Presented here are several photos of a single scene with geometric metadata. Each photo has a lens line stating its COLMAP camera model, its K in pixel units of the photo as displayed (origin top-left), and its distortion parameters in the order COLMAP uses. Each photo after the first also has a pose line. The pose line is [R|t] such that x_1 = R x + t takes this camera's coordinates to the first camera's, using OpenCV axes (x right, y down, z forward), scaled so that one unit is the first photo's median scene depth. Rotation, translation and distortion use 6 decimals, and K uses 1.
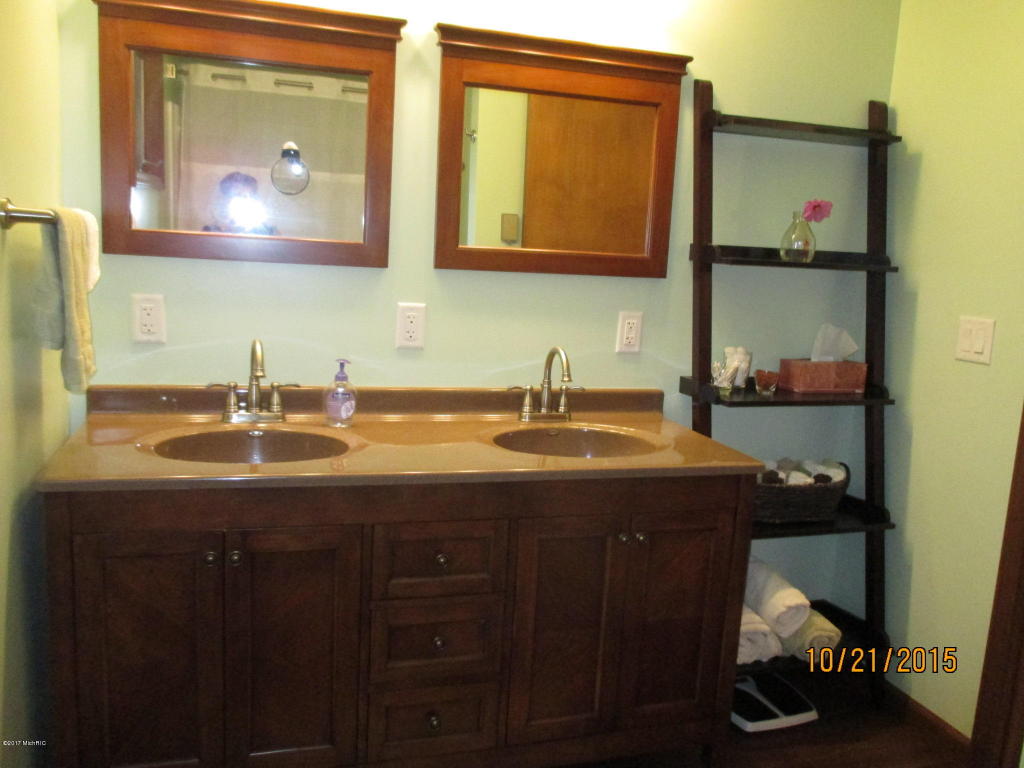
lens RADIAL K [[840.9, 0, 519.9], [0, 840.9, 388.1], [0, 0, 1]] dist [-0.038688, 0.015276]
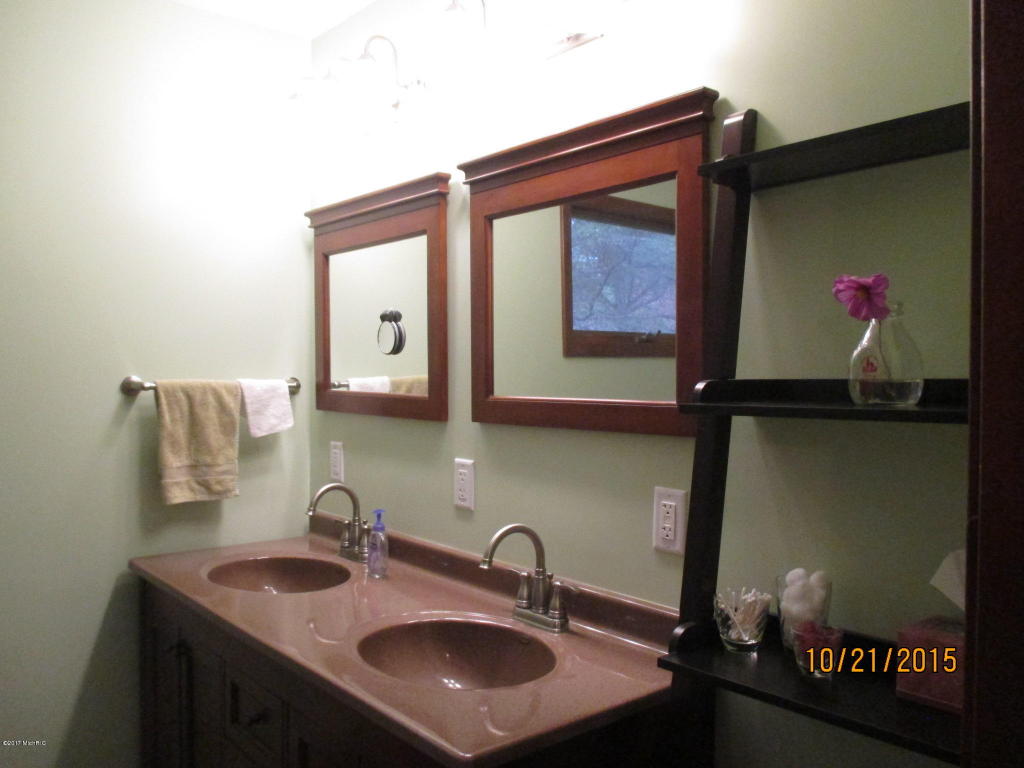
lens RADIAL K [[840.9, 0, 519.9], [0, 840.9, 388.1], [0, 0, 1]] dist [-0.038688, 0.015276]
pose [[0.394838, -0.032189, -0.918187, 0.737123], [-0.119870, 0.989039, -0.086219, -0.105129], [0.910897, 0.144105, 0.386652, 0.683196]]
